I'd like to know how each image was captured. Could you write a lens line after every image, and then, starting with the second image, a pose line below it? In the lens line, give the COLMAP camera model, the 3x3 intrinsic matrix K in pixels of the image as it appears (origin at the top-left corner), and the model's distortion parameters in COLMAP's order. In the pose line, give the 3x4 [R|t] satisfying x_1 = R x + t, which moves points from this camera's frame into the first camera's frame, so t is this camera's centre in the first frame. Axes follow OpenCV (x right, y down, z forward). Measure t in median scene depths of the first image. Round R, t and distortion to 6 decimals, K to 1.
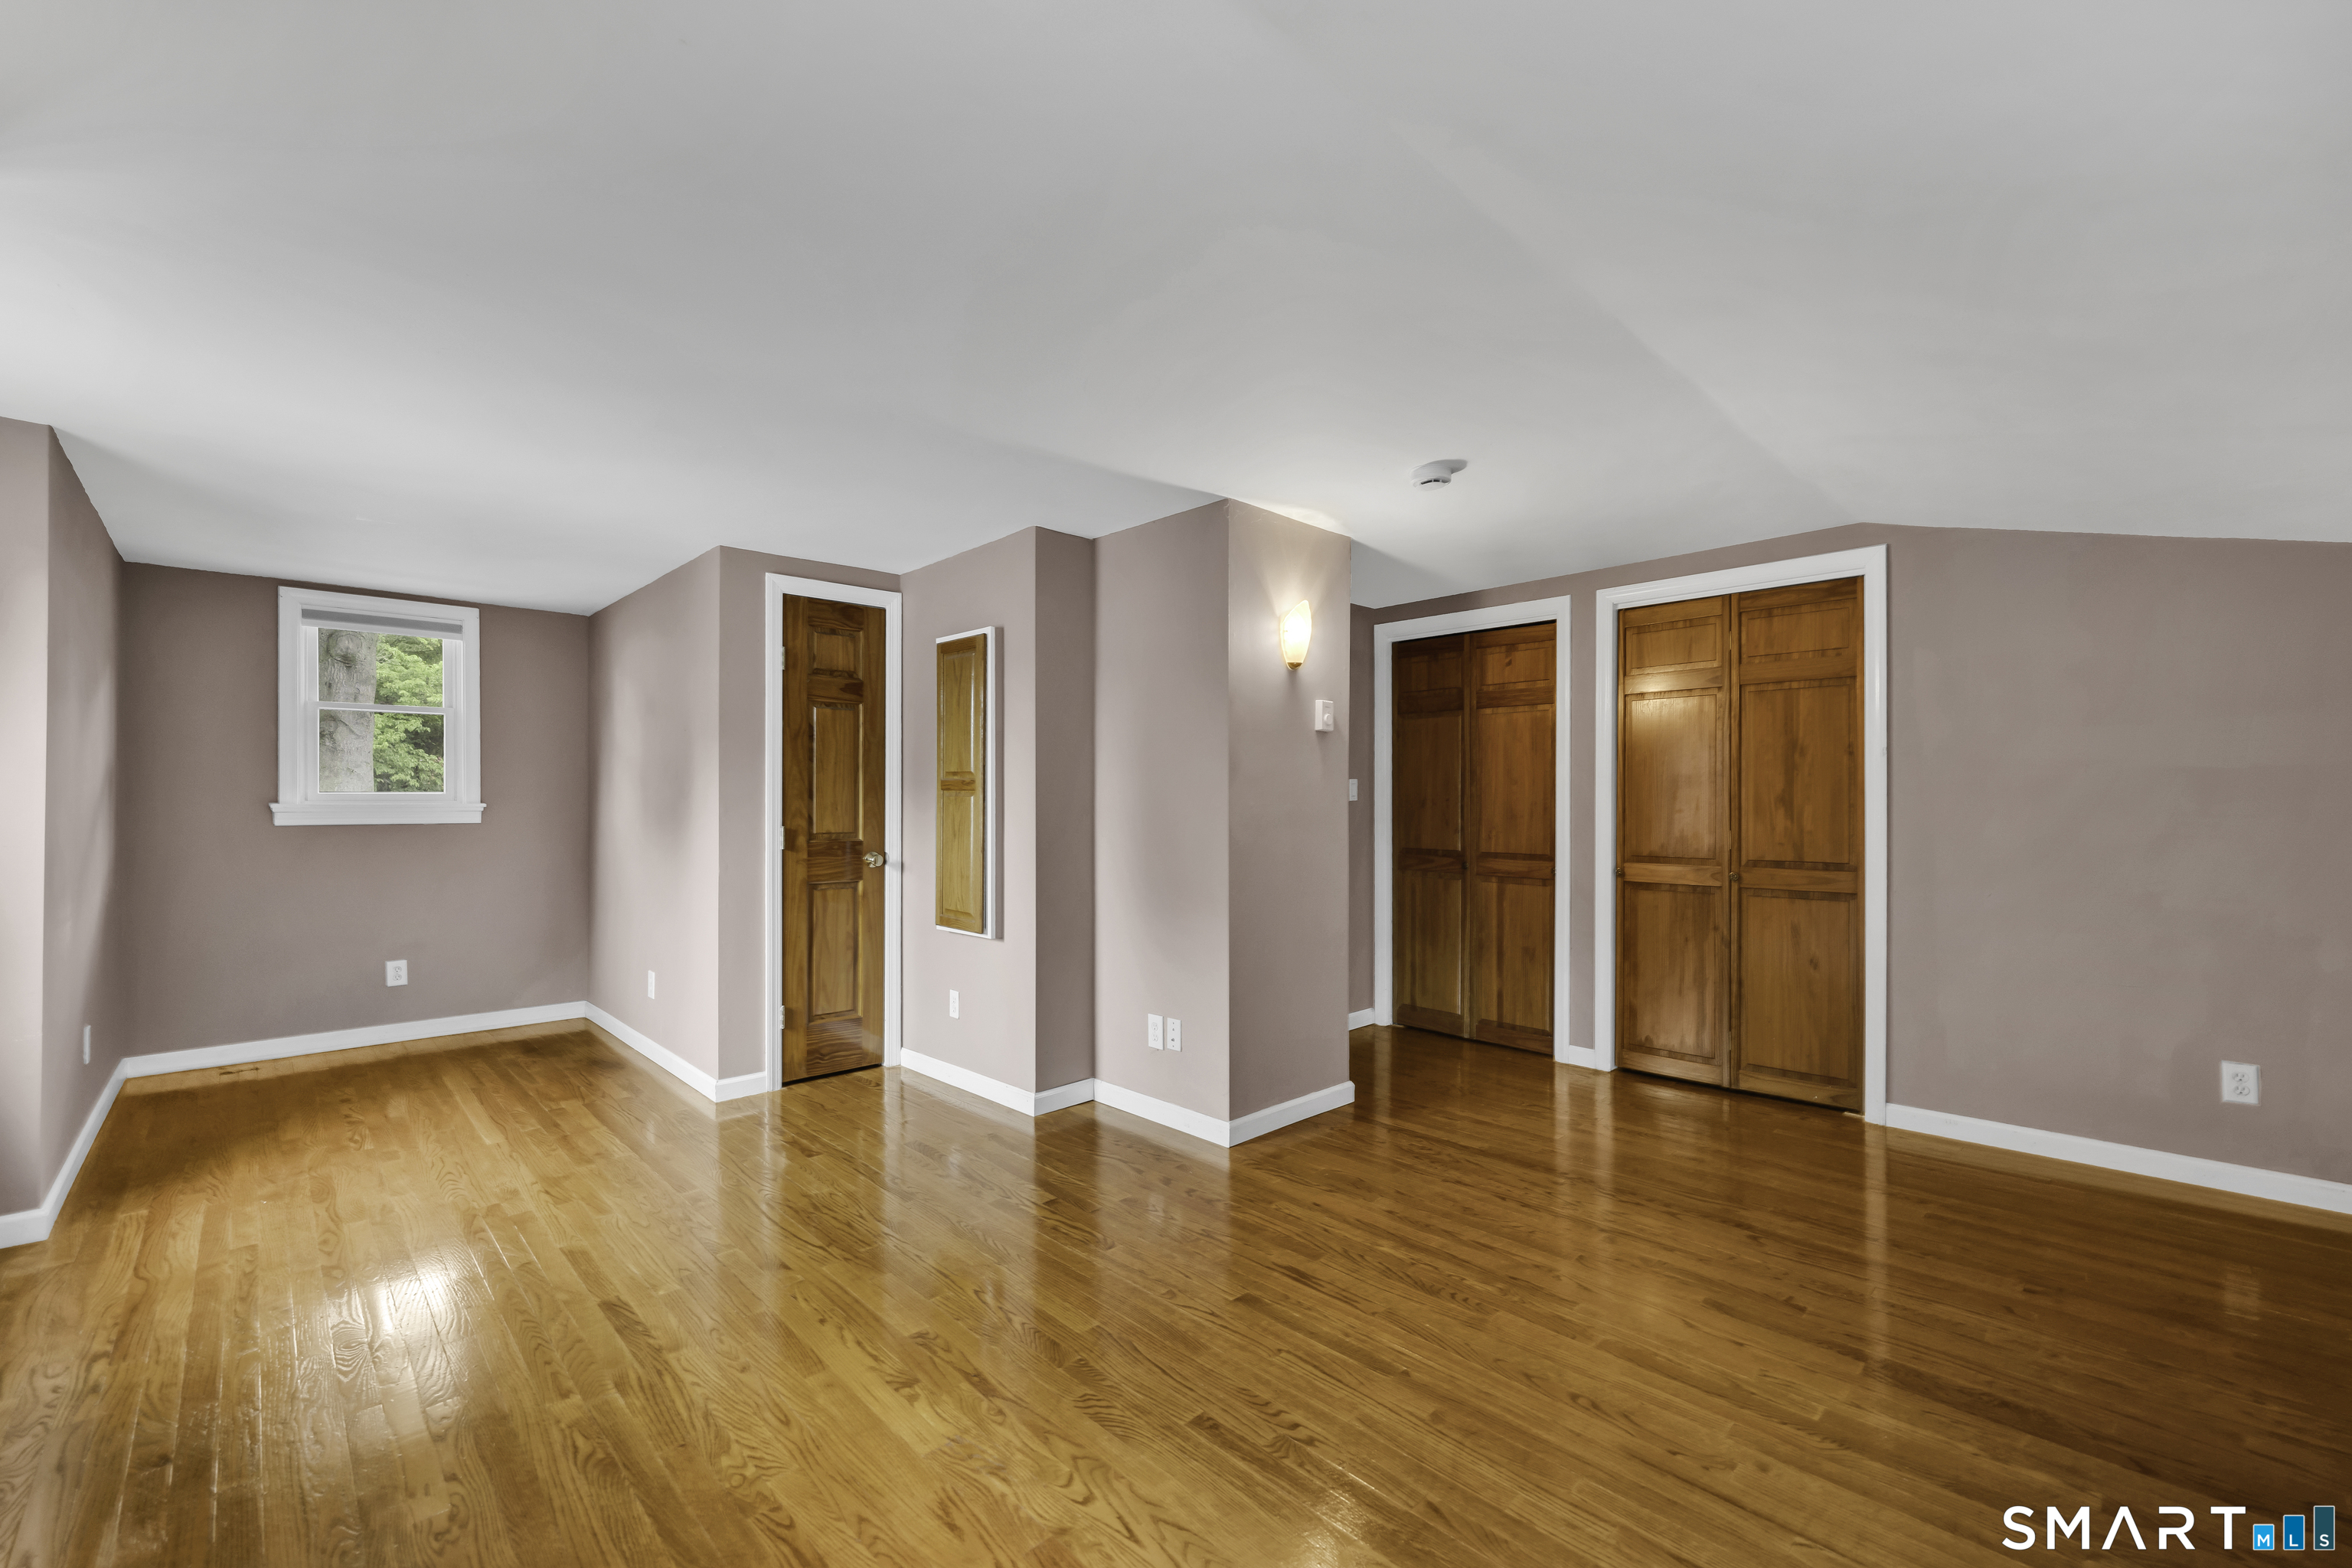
lens RADIAL K [[918.2, 0, 1170.9], [0, 918.2, 797.6], [0, 0, 1]] dist [-0.000827, 0.000058]
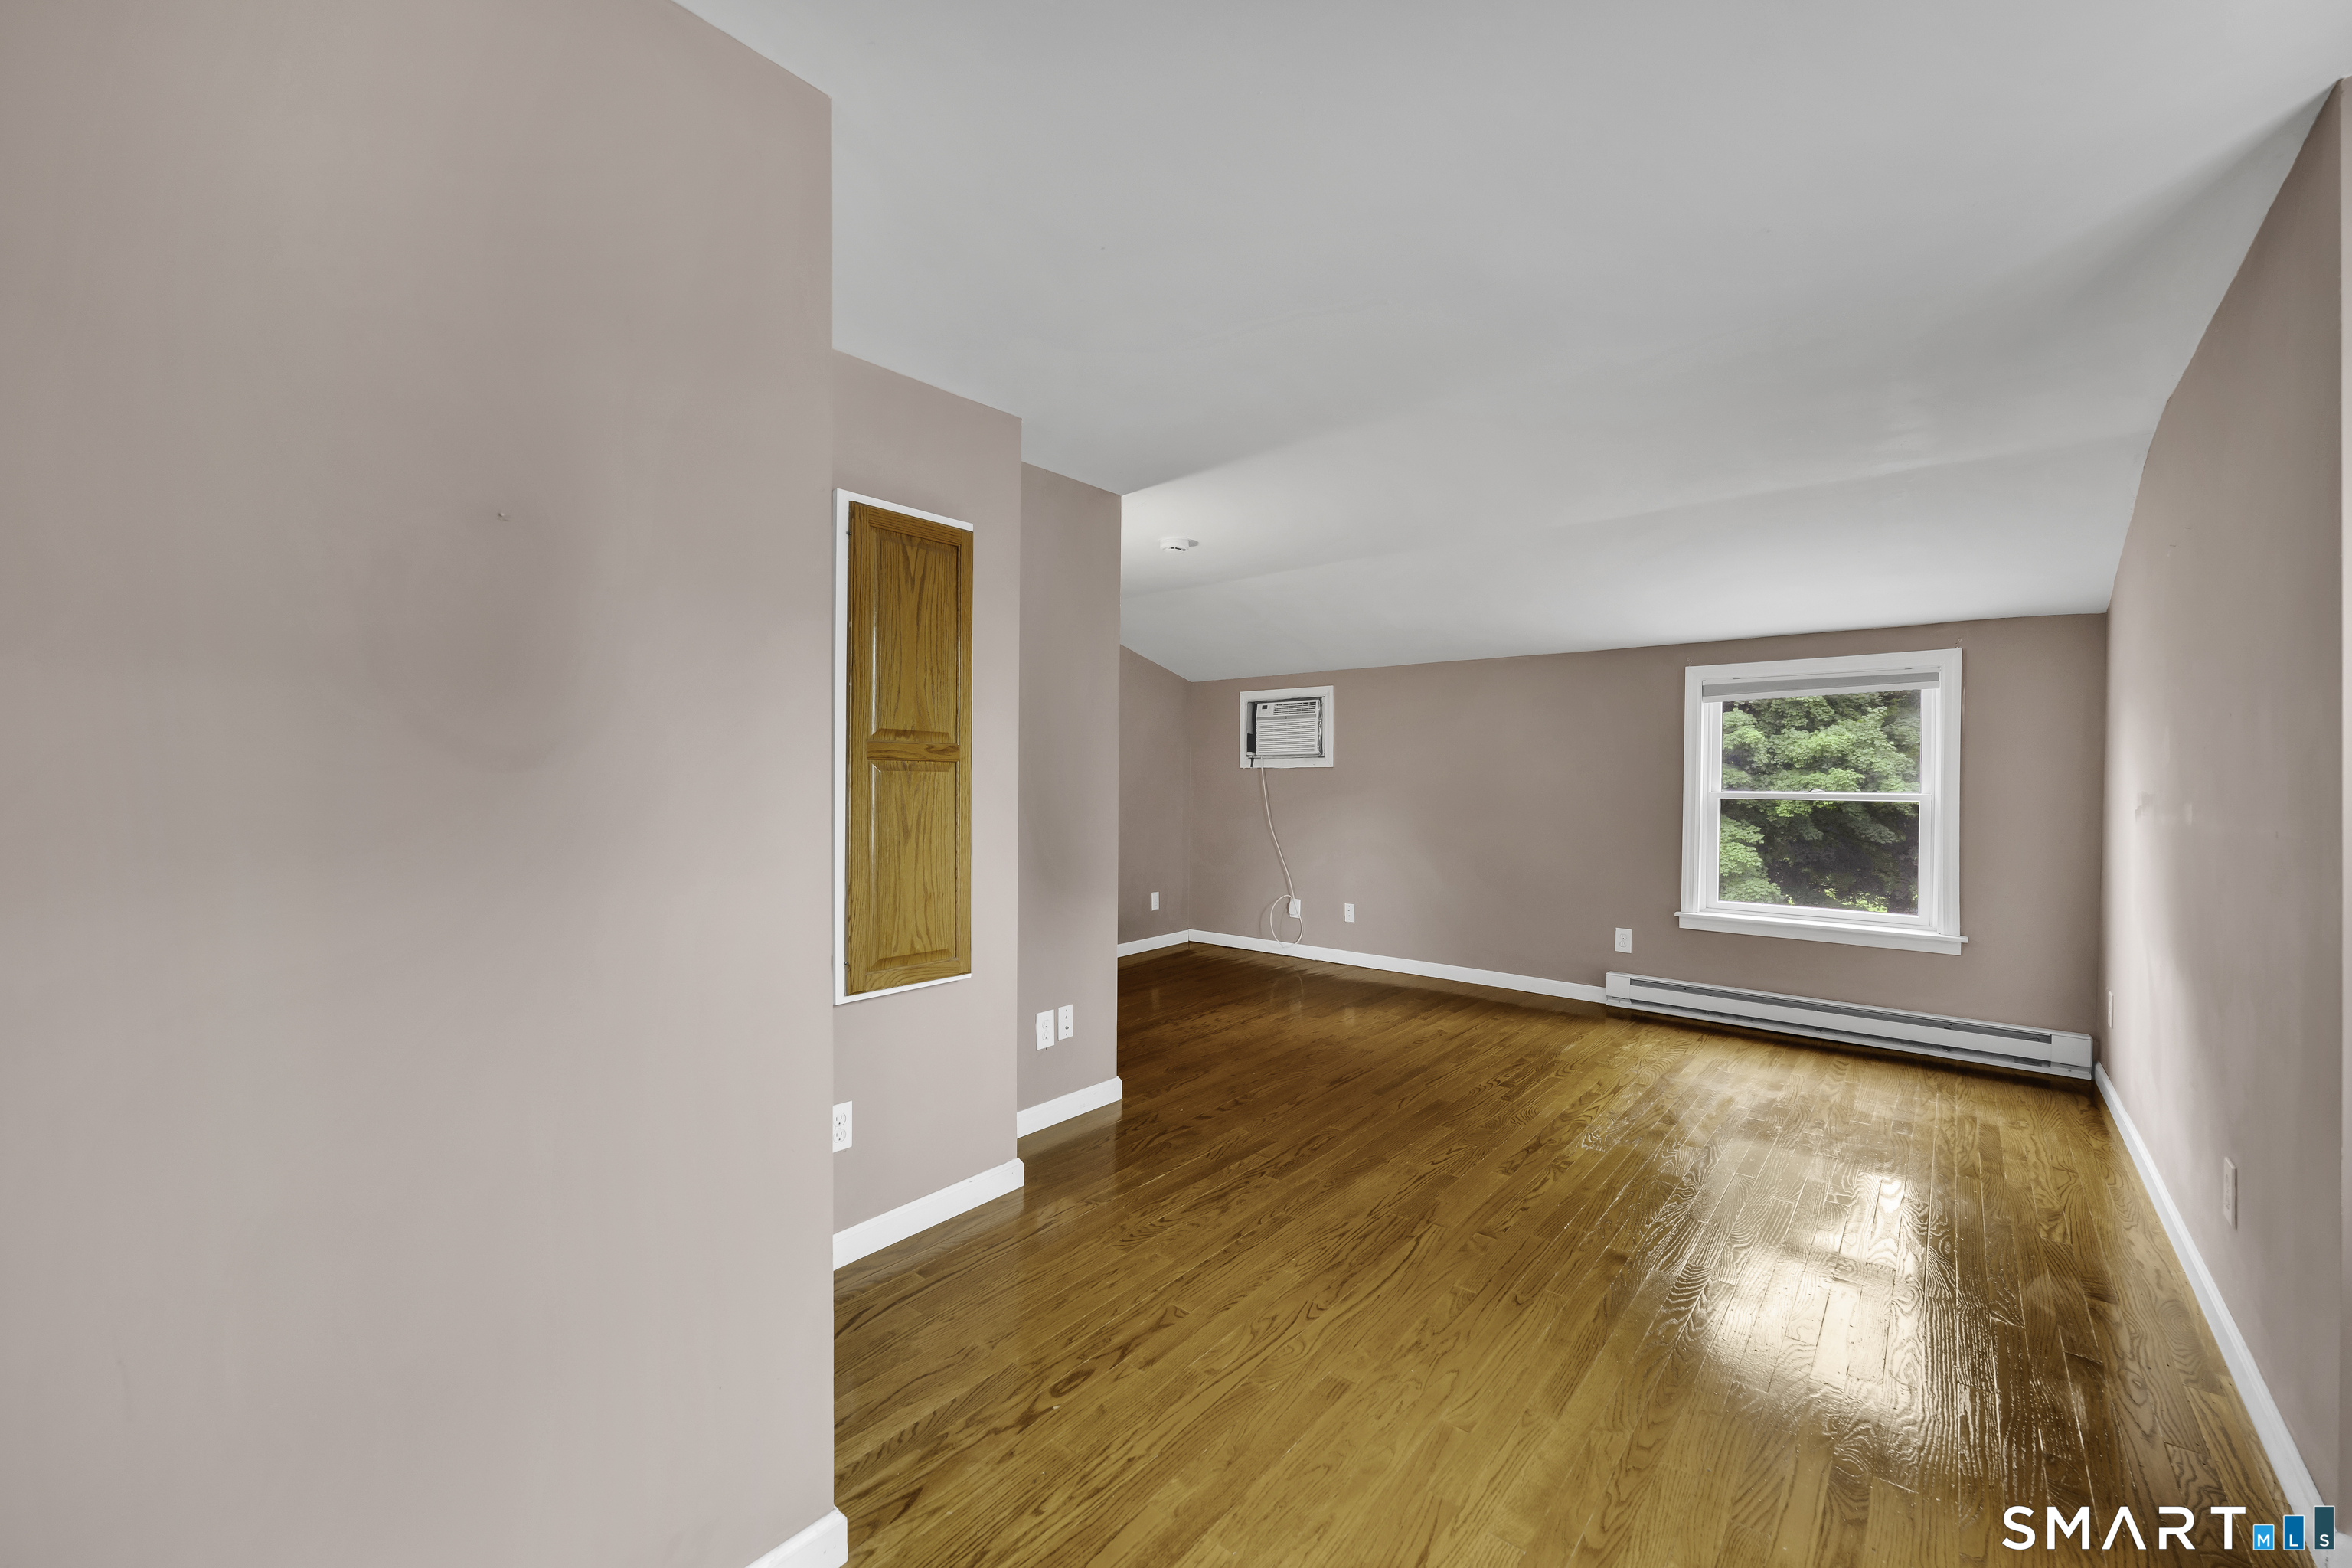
lens RADIAL K [[918.2, 0, 1170.9], [0, 918.2, 781.9], [0, 0, 1]] dist [-0.000827, 0.000058]
pose [[-0.076411, -0.005856, 0.997059, -0.963638], [-0.006918, 0.999962, 0.005343, 0.001885], [-0.997052, -0.006489, -0.076448, 0.971768]]
